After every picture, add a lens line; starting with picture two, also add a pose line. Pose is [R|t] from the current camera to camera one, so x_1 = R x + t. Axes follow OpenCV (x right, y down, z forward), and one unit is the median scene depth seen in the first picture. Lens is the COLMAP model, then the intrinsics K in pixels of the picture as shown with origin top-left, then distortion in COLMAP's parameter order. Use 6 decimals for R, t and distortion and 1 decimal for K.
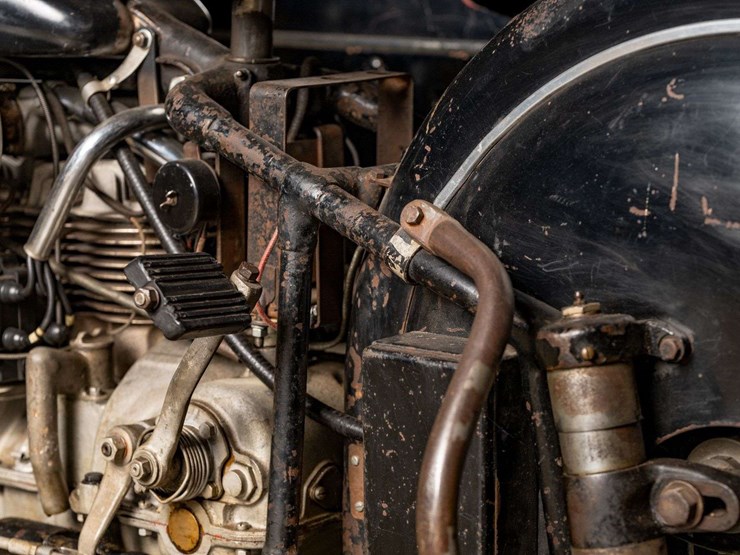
lens RADIAL K [[2062.2, 0, 370.1], [0, 2062.2, 277.8], [0, 0, 1]] dist [0.032421, 0.444455]
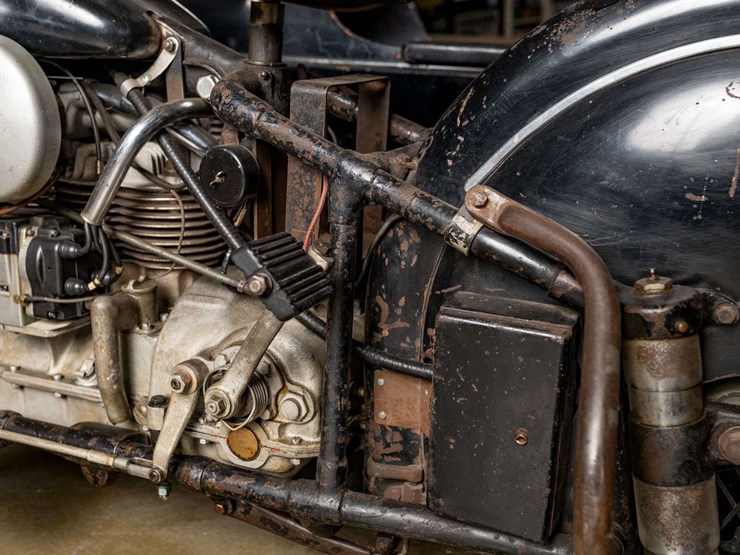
lens RADIAL K [[807.6, 0, 361.4], [0, 807.6, 275.7], [0, 0, 1]] dist [0.006364, 0.011668]
pose [[0.958194, -0.048590, 0.281964, -0.154526], [0.011940, 0.991406, 0.130273, -0.042455], [-0.285871, -0.121460, 0.950540, 0.519733]]
